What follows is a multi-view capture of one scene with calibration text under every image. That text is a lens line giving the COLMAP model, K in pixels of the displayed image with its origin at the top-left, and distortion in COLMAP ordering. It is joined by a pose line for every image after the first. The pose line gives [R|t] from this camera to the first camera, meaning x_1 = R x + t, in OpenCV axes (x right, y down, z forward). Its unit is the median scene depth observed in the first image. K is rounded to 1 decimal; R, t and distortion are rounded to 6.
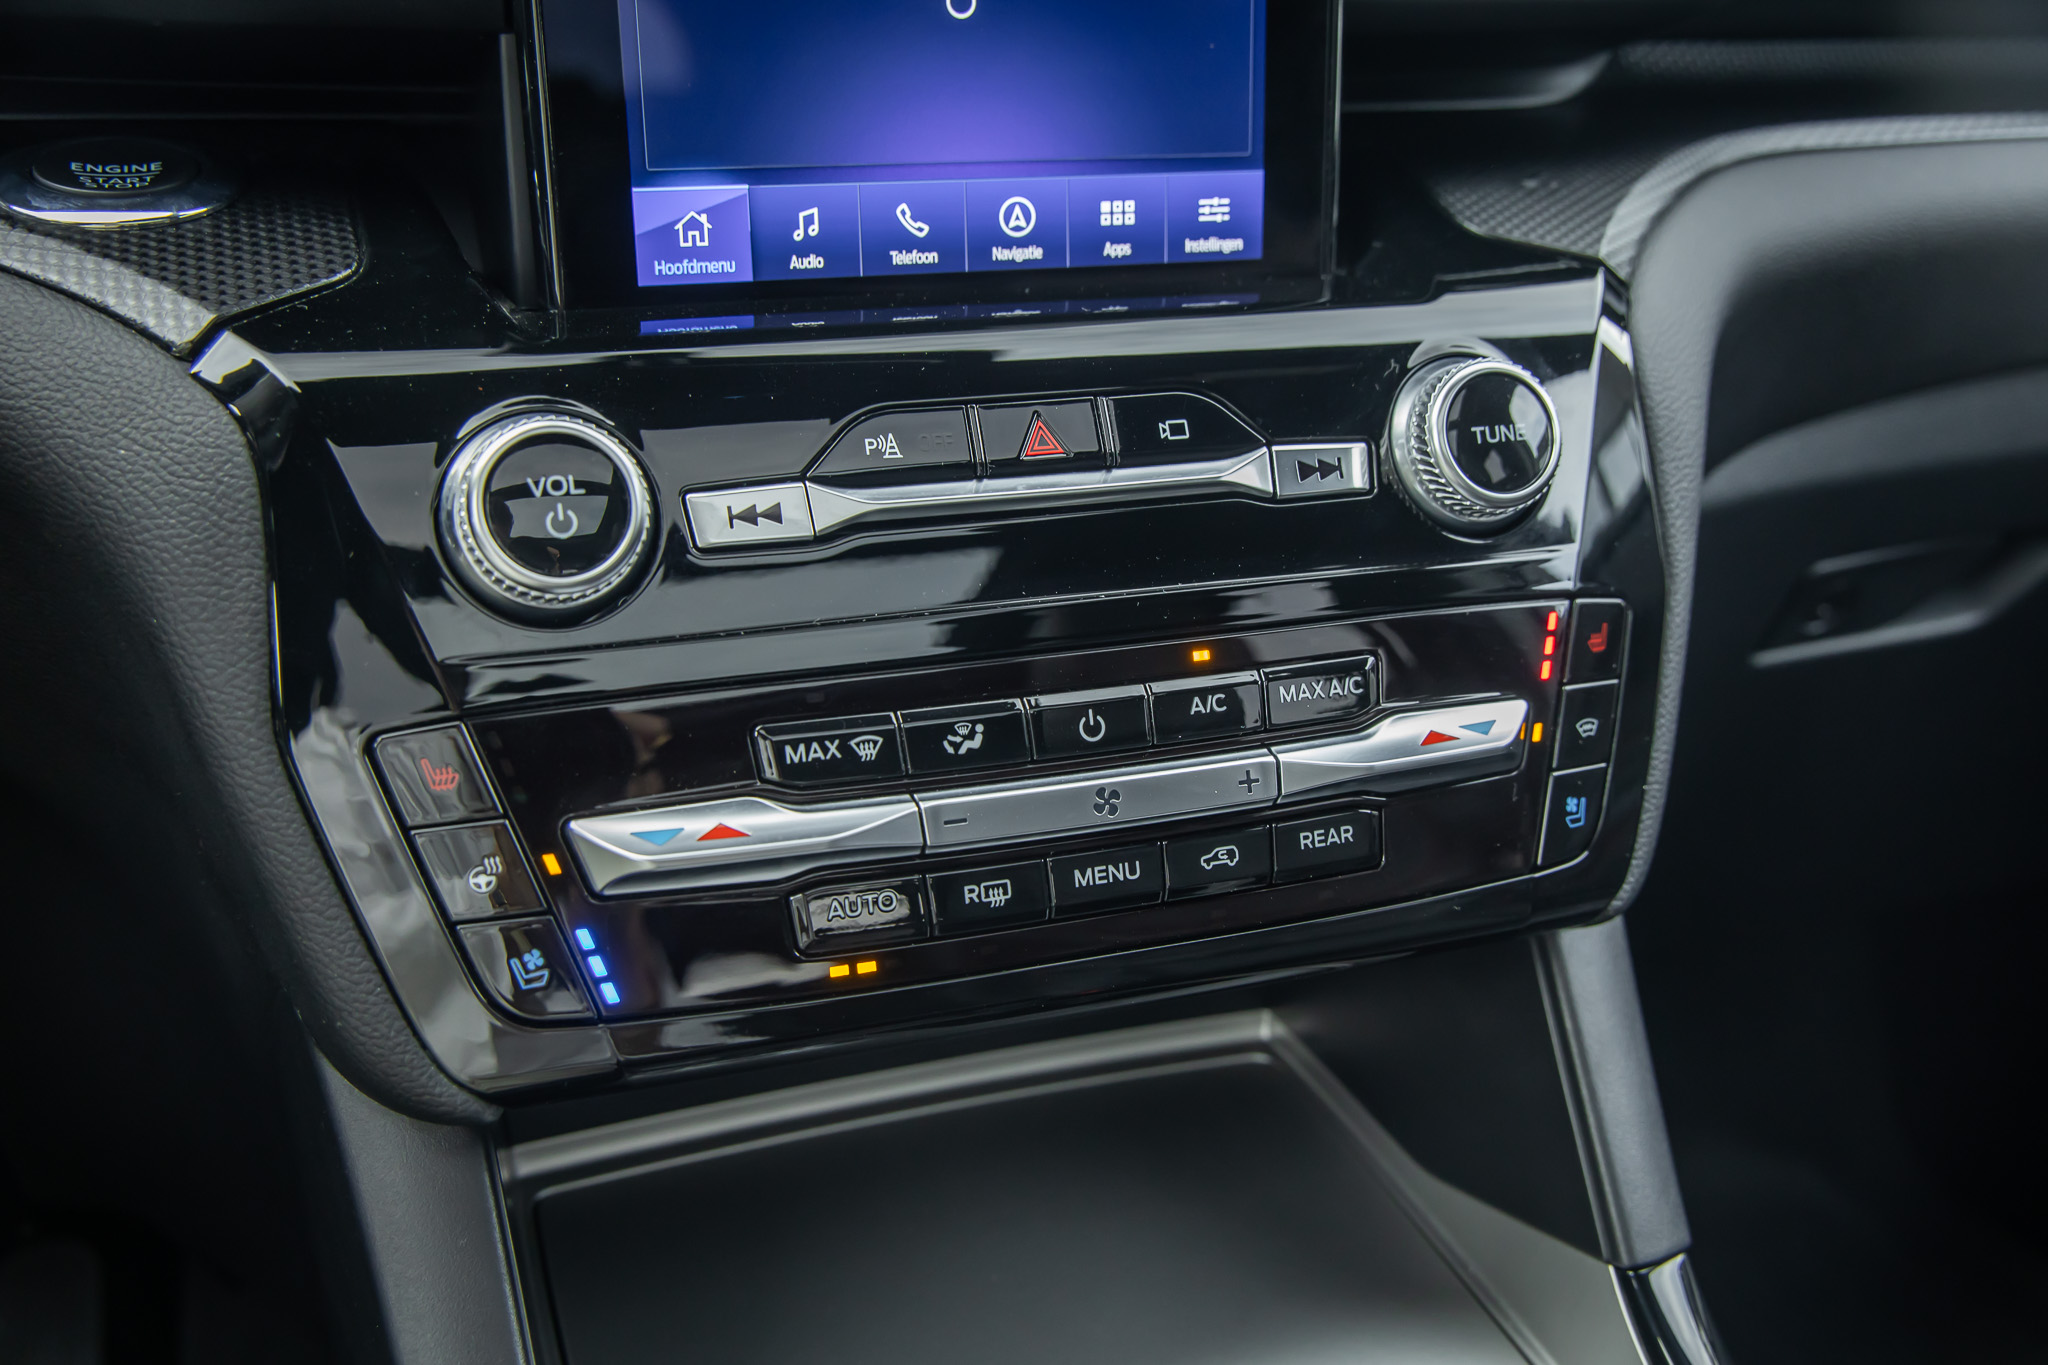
lens RADIAL K [[2006.7, 0, 1024.0], [0, 2006.7, 682.5], [0, 0, 1]] dist [0.000806, -0.030957]
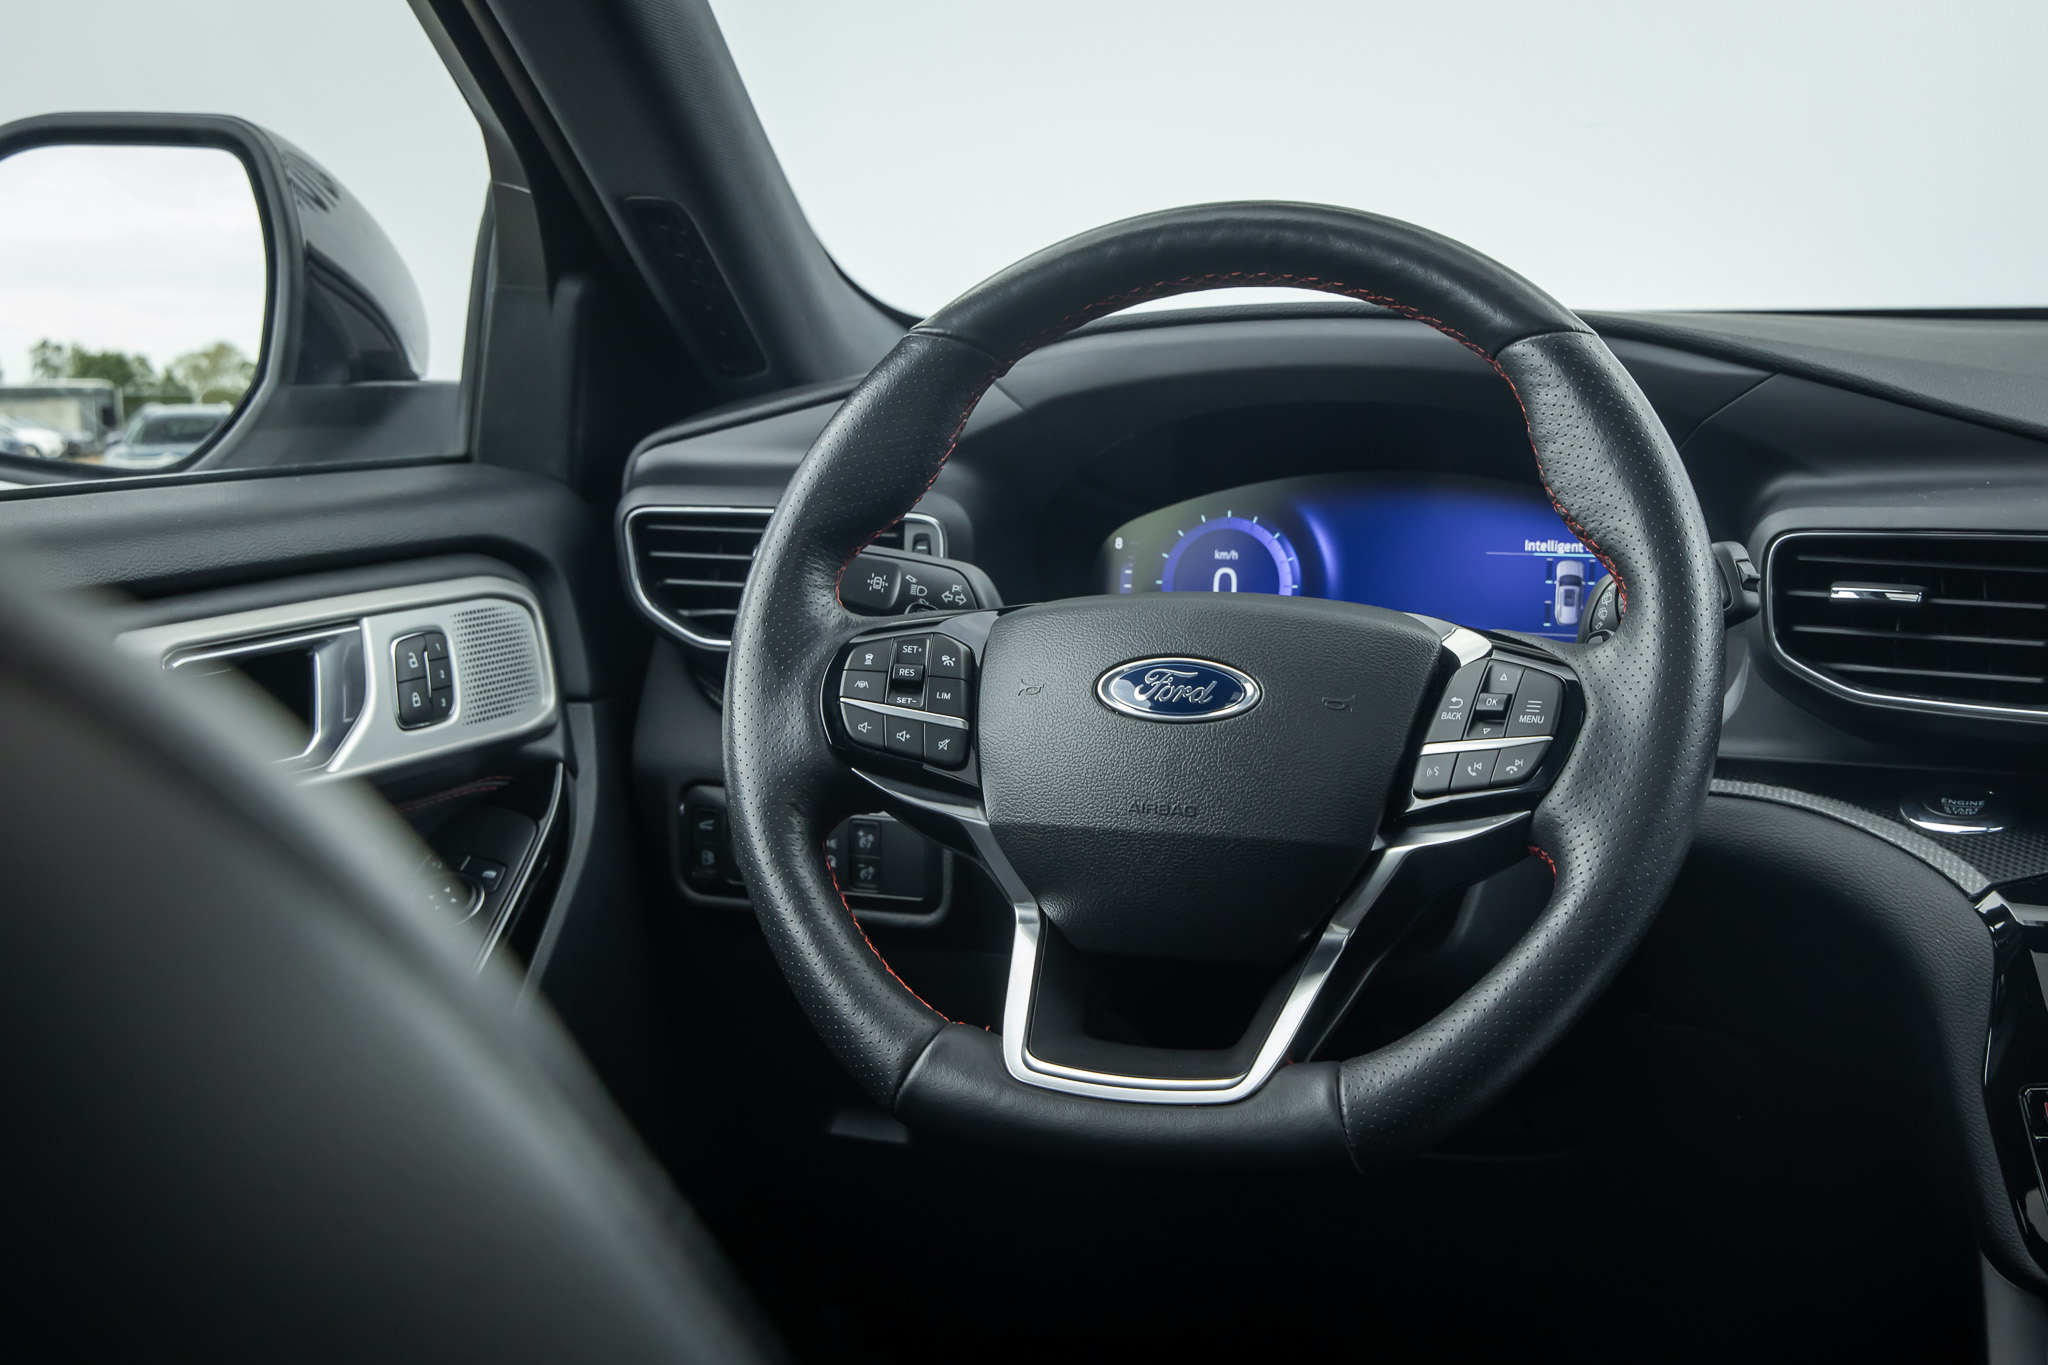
lens RADIAL K [[3100.3, 0, 1028.1], [0, 3100.3, 645.2], [0, 0, 1]] dist [0.005180, -0.009897]
pose [[0.728286, 0.061990, -0.682464, 1.066618], [-0.211299, 0.967689, -0.137587, 0.237489], [0.651884, 0.244406, 0.717853, -2.057136]]
